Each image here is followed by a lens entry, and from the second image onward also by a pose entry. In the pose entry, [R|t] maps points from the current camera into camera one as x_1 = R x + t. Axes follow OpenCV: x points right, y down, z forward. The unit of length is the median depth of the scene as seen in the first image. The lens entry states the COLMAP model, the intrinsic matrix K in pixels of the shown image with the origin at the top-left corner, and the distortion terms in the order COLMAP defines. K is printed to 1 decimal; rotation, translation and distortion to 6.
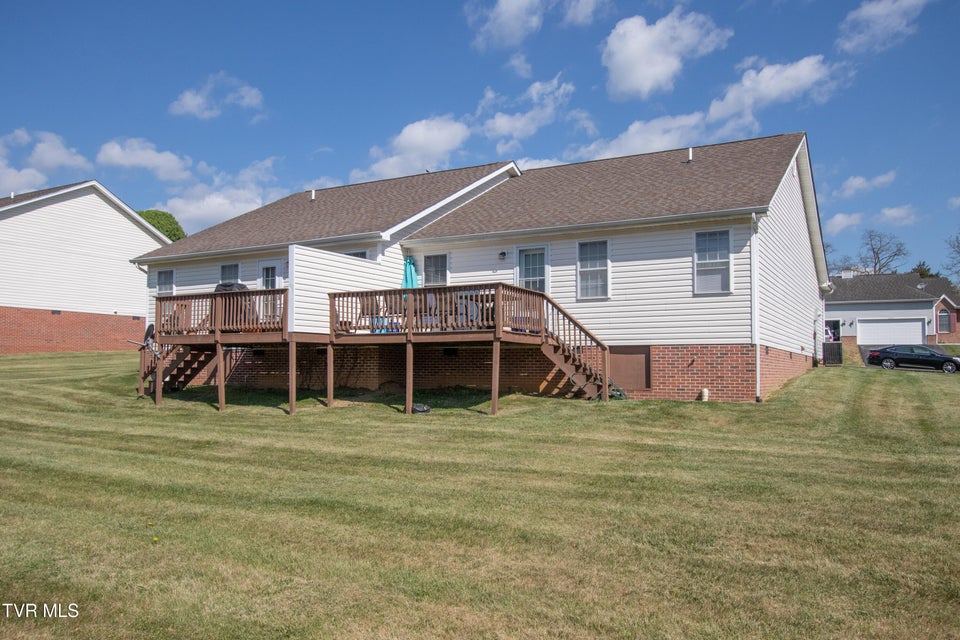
lens RADIAL K [[717.5, 0, 474.3], [0, 717.5, 319.1], [0, 0, 1]] dist [0.033365, 0.003705]
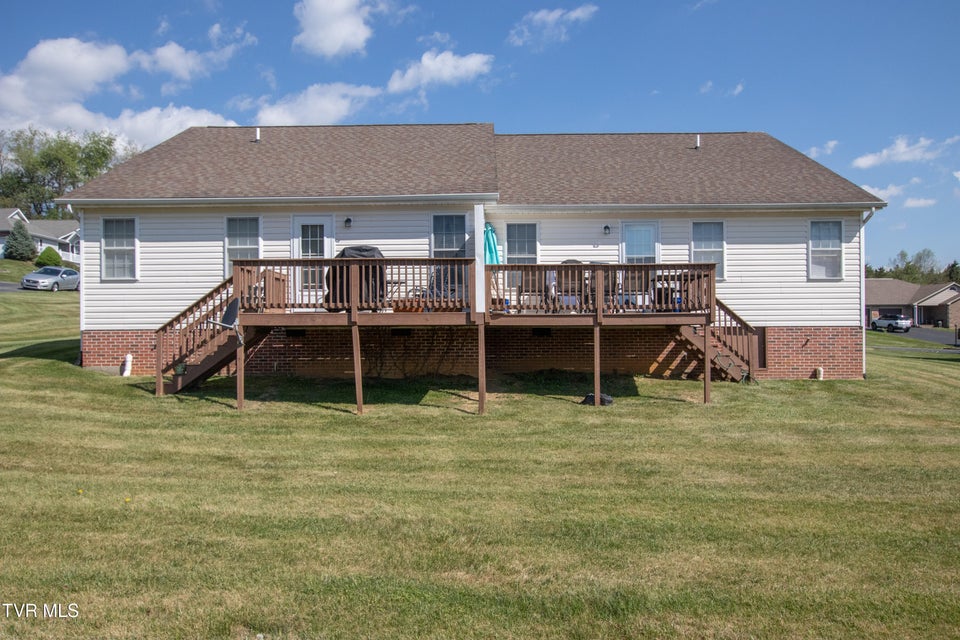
lens RADIAL K [[717.5, 0, 478.7], [0, 717.5, 323.5], [0, 0, 1]] dist [0.033365, 0.003705]
pose [[0.884227, -0.001152, 0.467056, -0.568590], [-0.023506, 0.998620, 0.046964, -0.006980], [-0.466466, -0.052505, 0.882980, 0.253272]]
